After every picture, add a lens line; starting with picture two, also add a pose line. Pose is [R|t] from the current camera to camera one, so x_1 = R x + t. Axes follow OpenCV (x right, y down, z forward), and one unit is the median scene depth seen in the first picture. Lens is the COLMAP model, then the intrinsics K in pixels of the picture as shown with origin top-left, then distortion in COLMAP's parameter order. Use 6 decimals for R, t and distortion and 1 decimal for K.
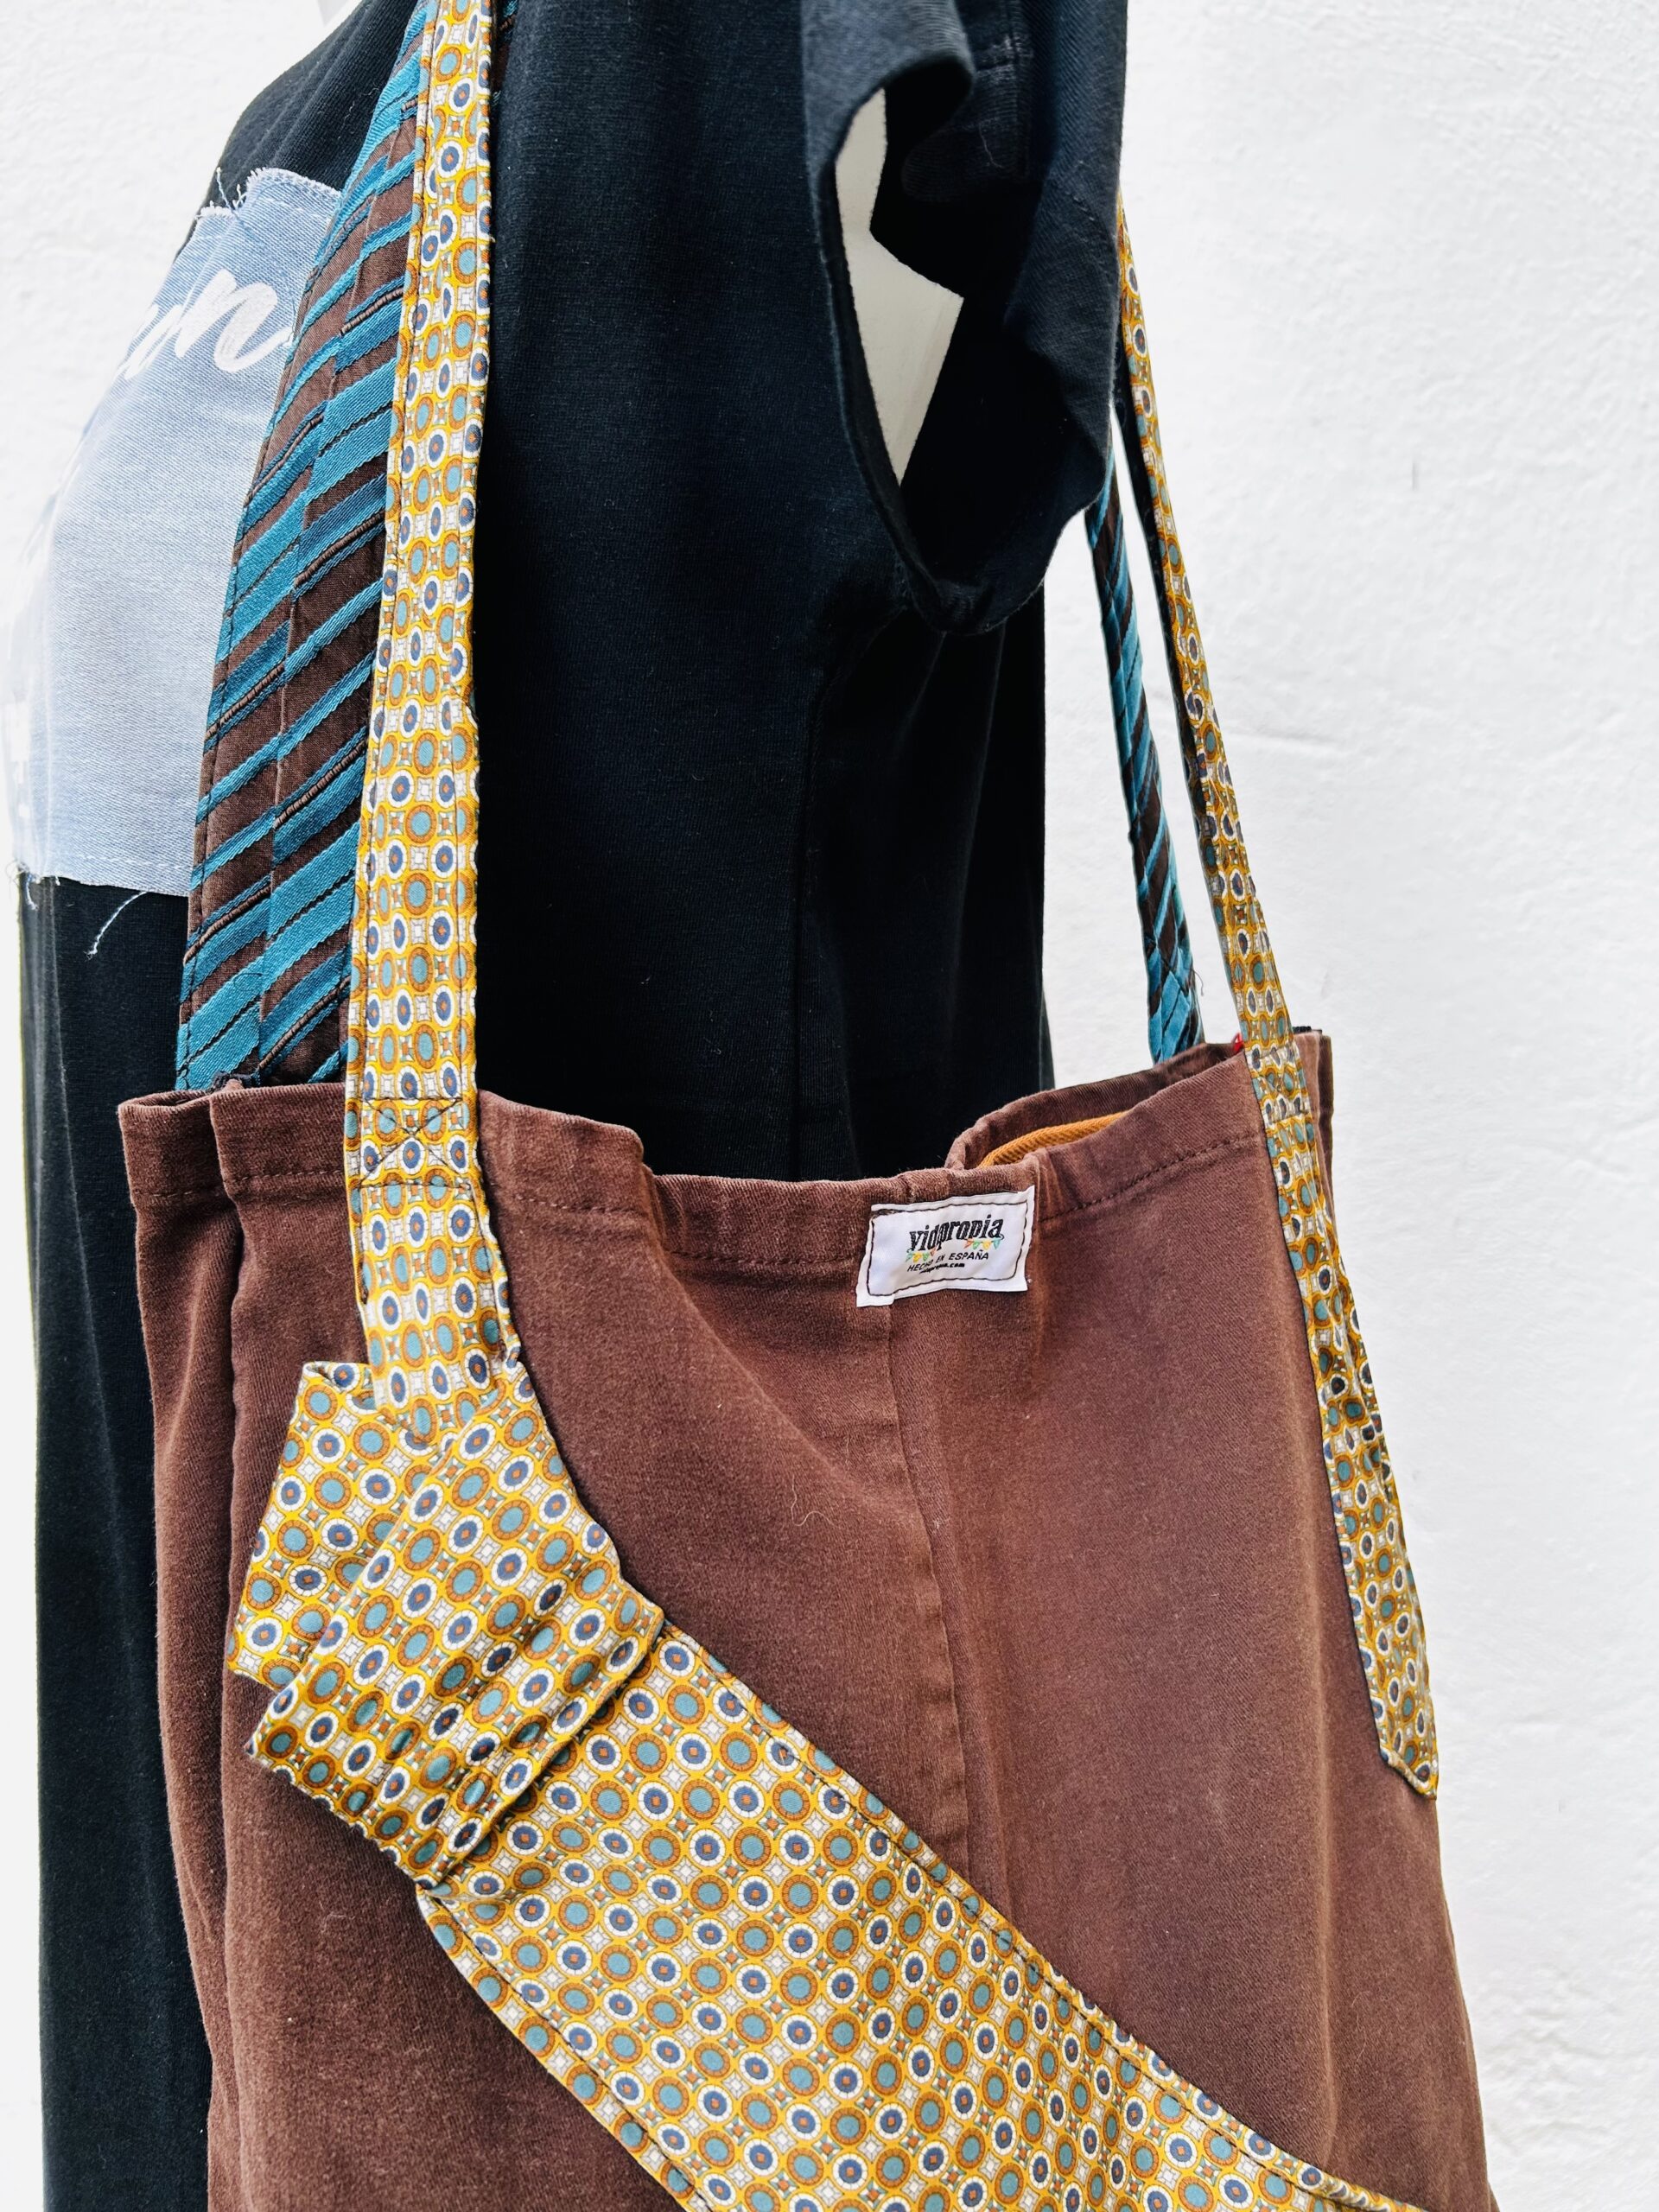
lens RADIAL K [[1666.9, 0, 773.4], [0, 1666.9, 1117.0], [0, 0, 1]] dist [0.009289, -0.014132]
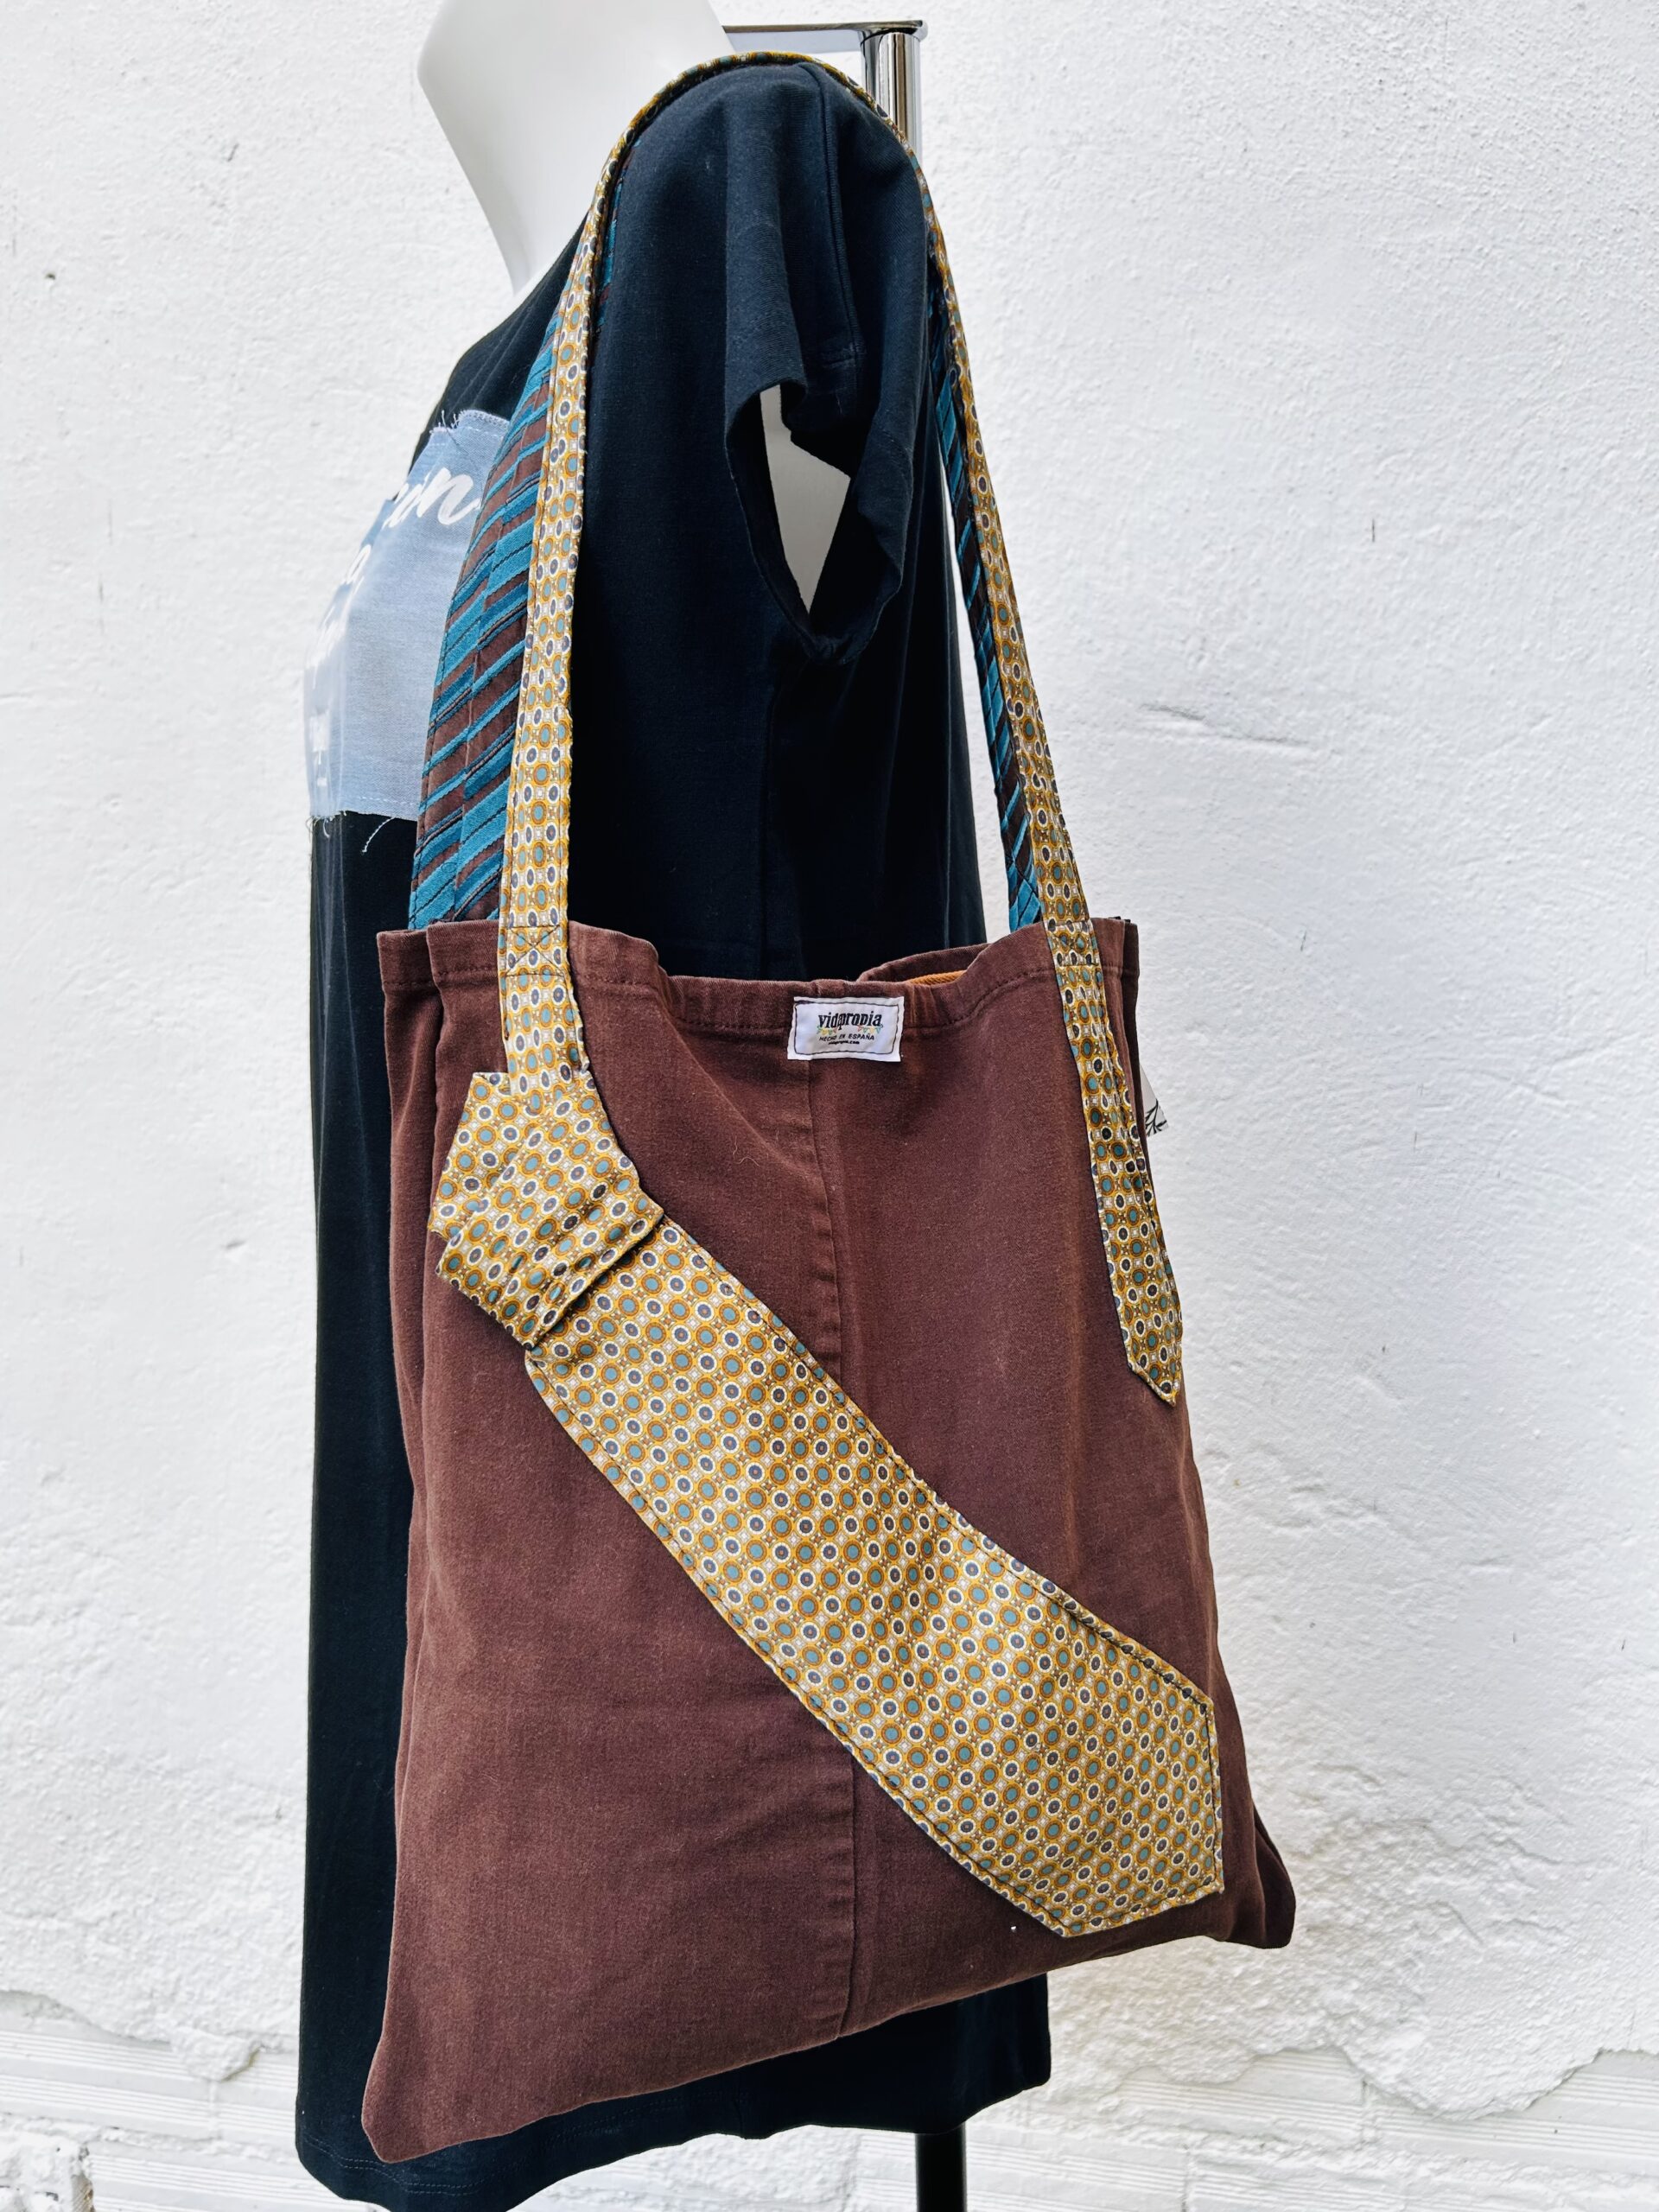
lens RADIAL K [[1701.2, 0, 758.7], [0, 1701.2, 1142.0], [0, 0, 1]] dist [0.019255, -0.036297]
pose [[0.990161, 0.020063, -0.138485, 0.283346], [-0.021652, 0.999716, -0.009984, 0.234429], [0.138245, 0.012884, 0.990314, -0.785583]]
